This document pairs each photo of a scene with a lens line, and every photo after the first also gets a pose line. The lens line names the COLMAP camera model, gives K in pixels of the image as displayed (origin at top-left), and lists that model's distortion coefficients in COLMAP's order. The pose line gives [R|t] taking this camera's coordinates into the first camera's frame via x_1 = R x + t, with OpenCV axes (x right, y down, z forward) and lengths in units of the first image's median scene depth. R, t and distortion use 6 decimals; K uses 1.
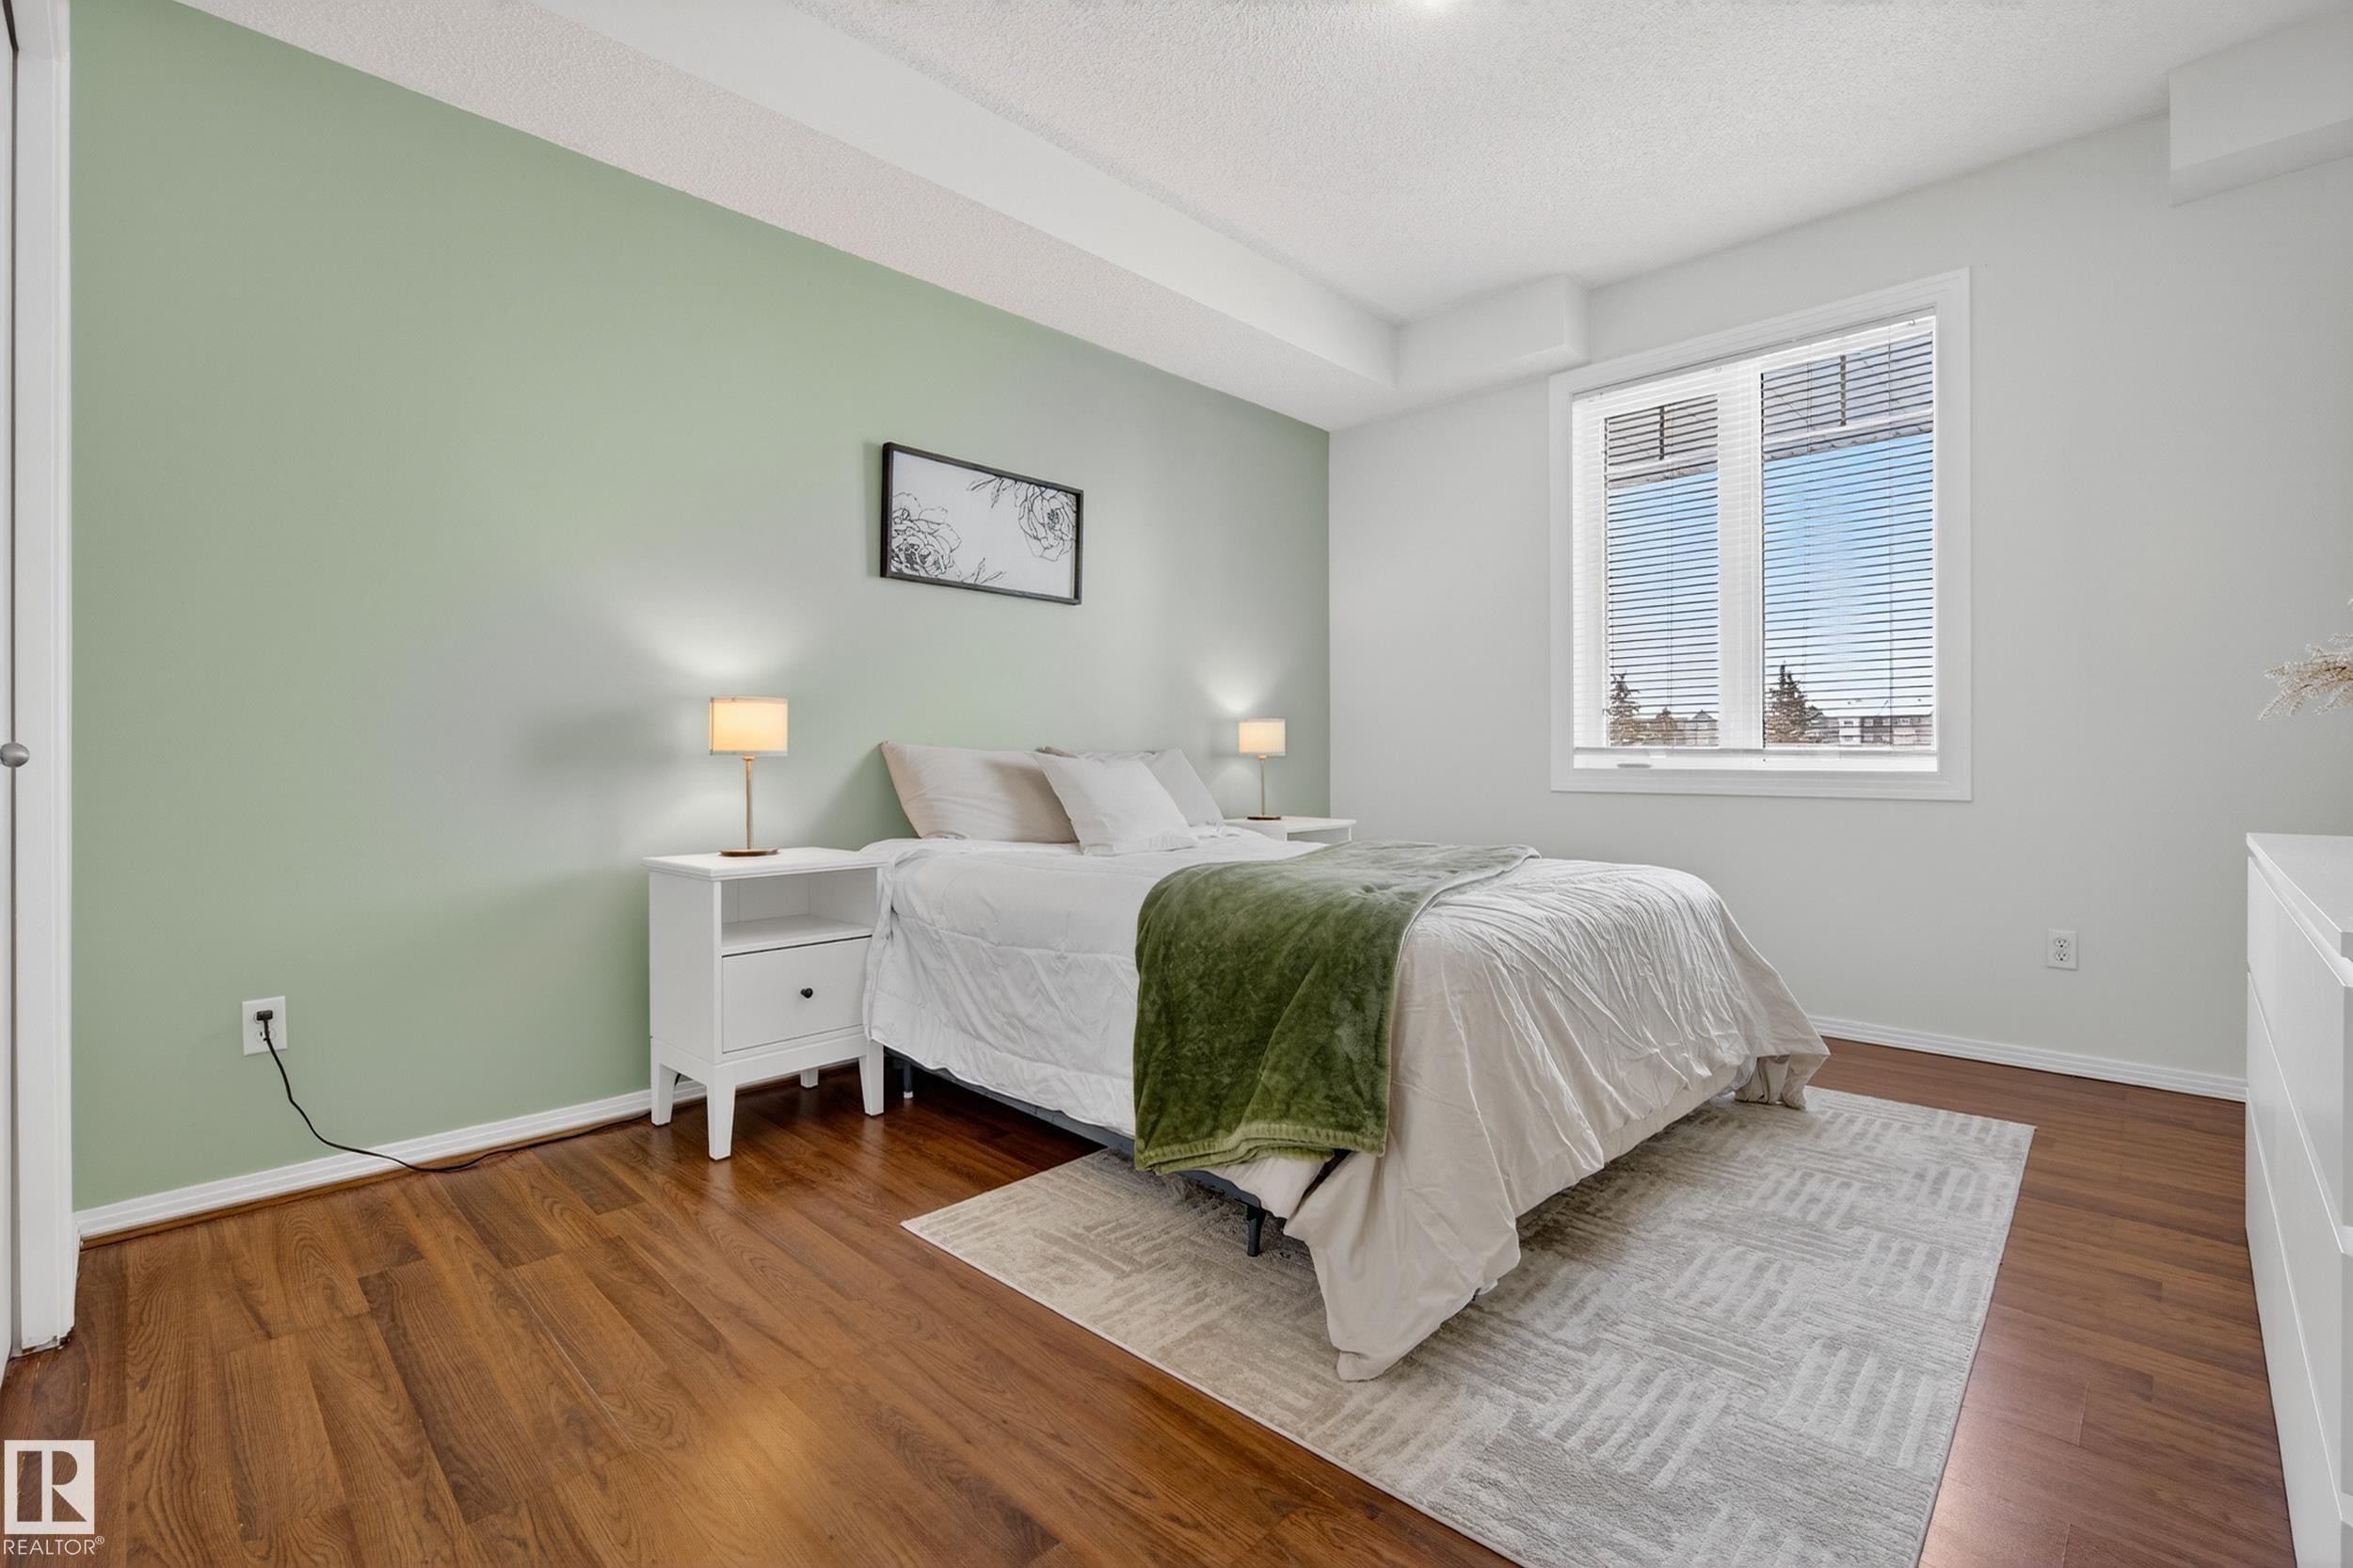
lens RADIAL K [[1026.1, 0, 1208.4], [0, 1026.1, 735.0], [0, 0, 1]] dist [-0.008955, 0.000247]
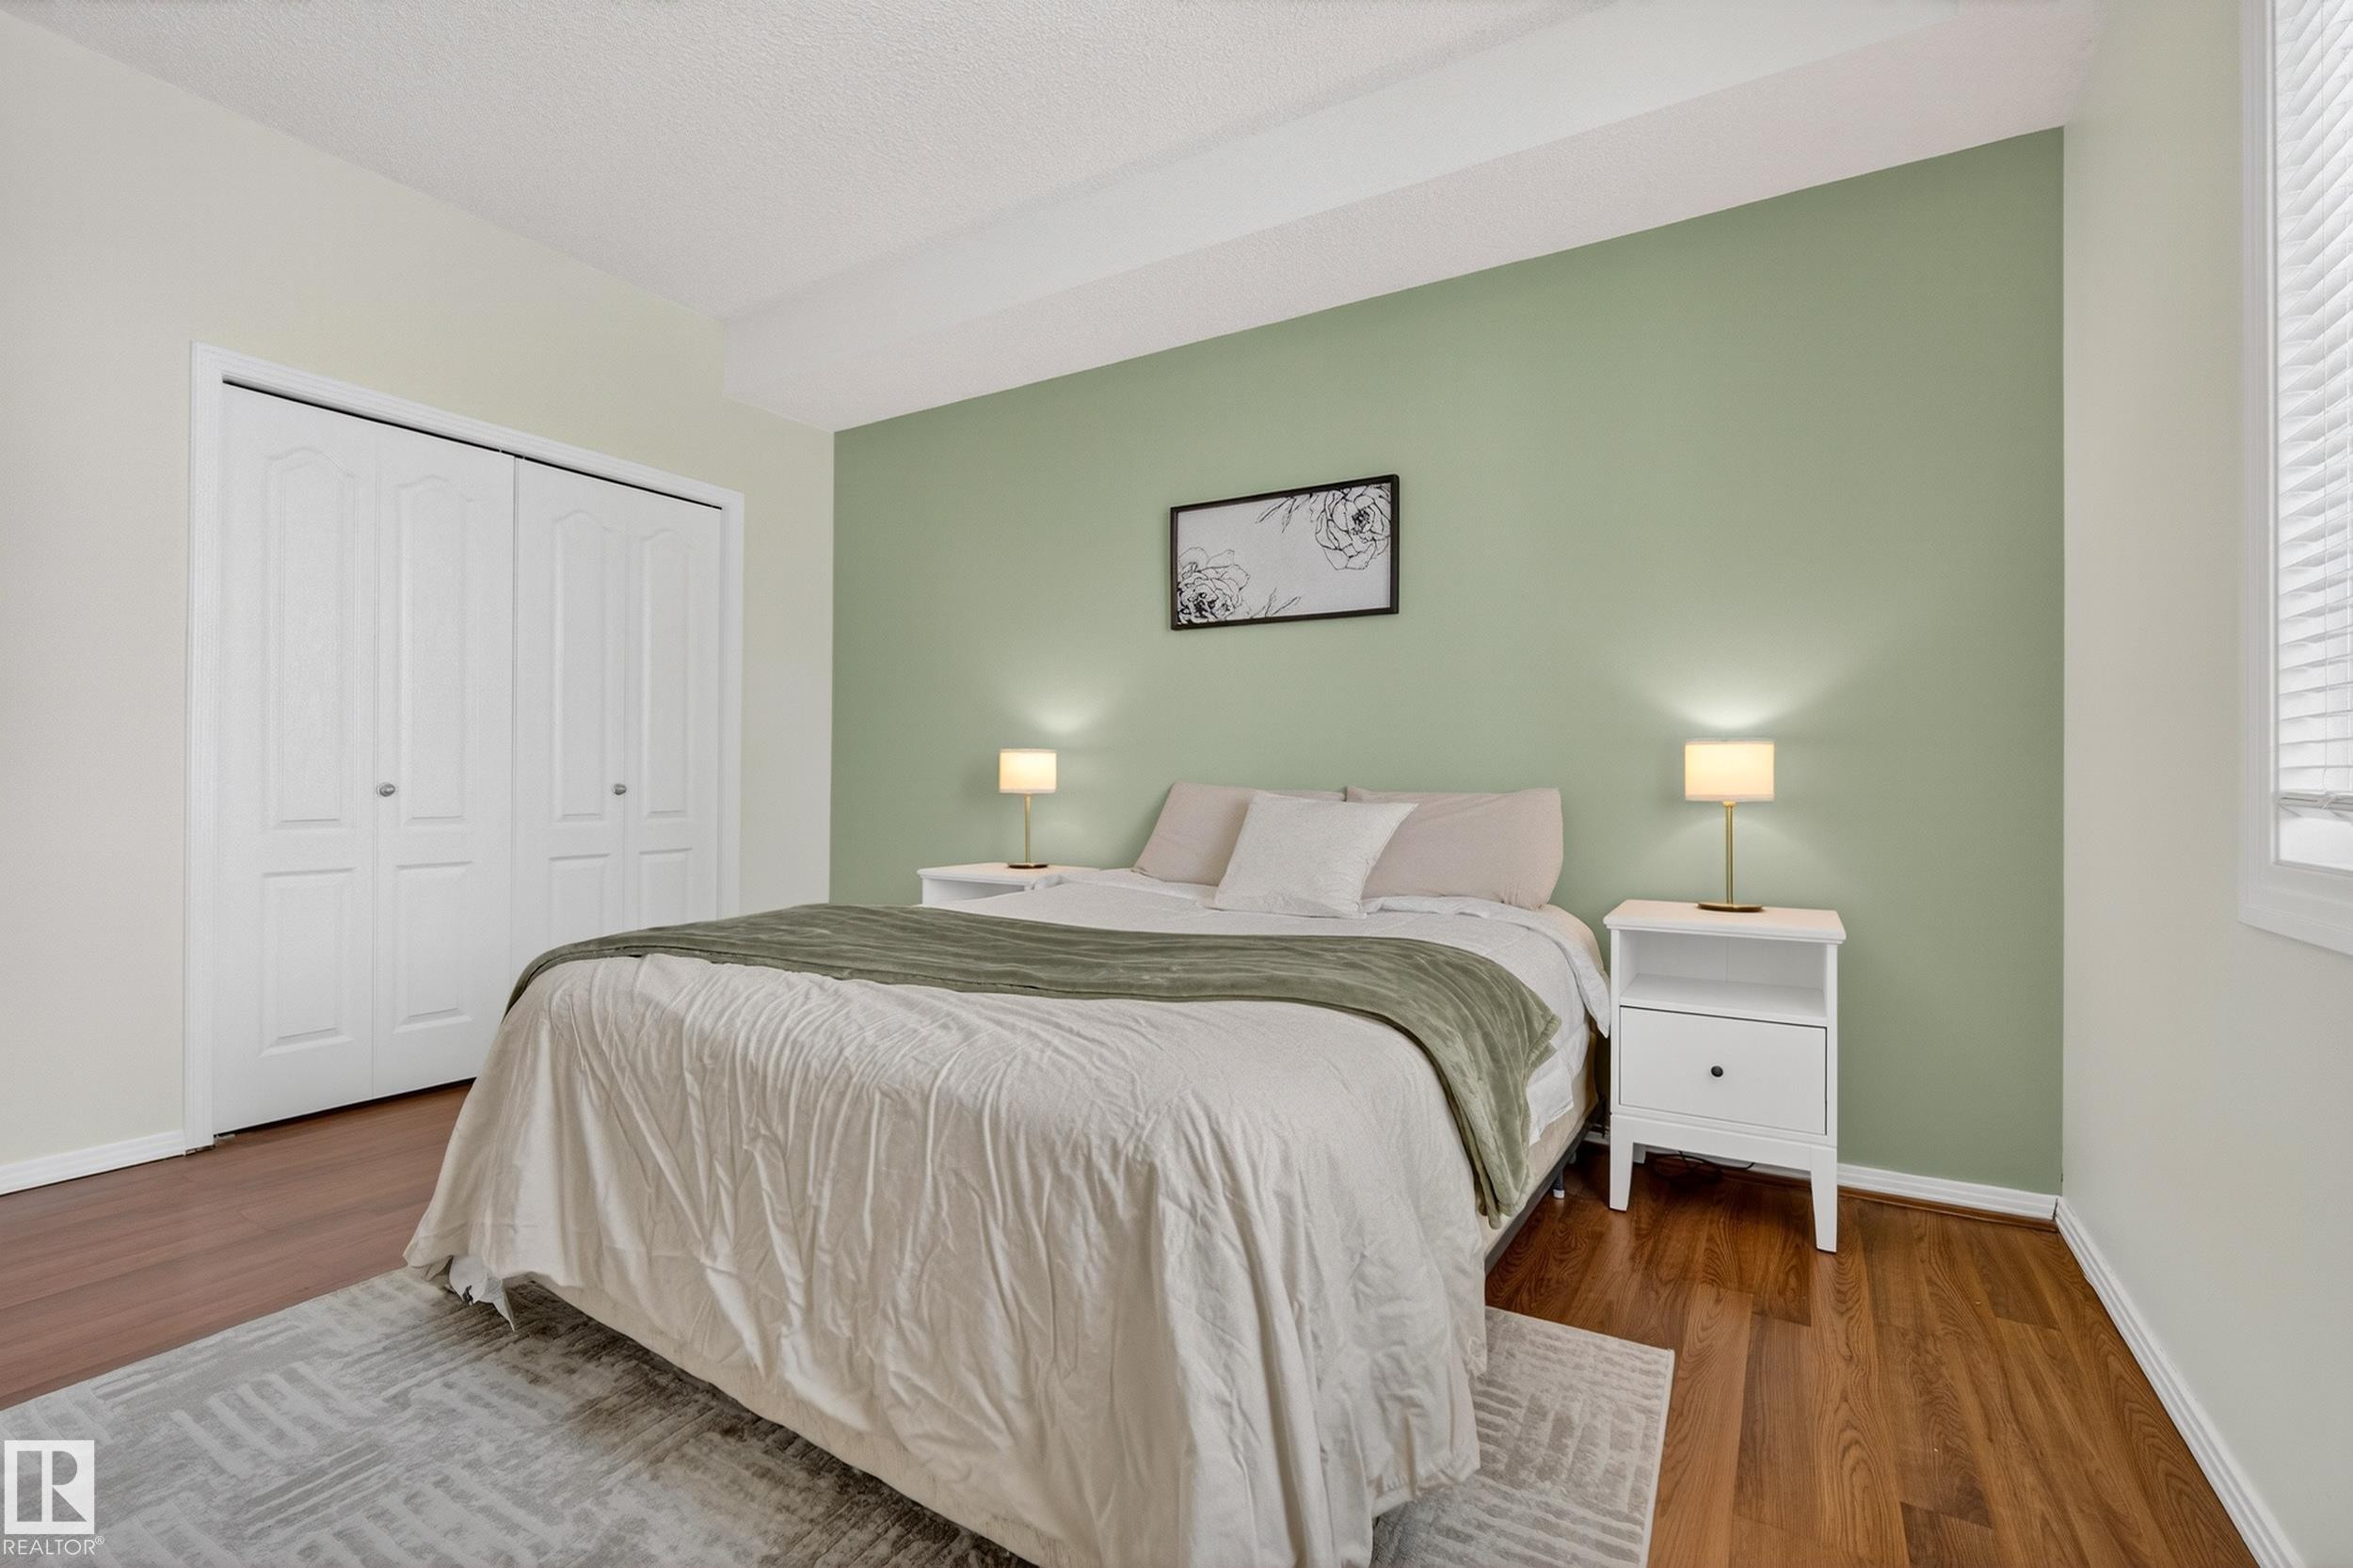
lens RADIAL K [[1026.1, 0, 1180.5], [0, 1026.1, 791.6], [0, 0, 1]] dist [-0.008955, 0.000247]
pose [[0.218694, 0.004365, -0.975784, 0.677127], [0.007541, 0.999953, 0.006164, 0.008800], [0.975764, -0.008707, 0.218651, 0.695266]]
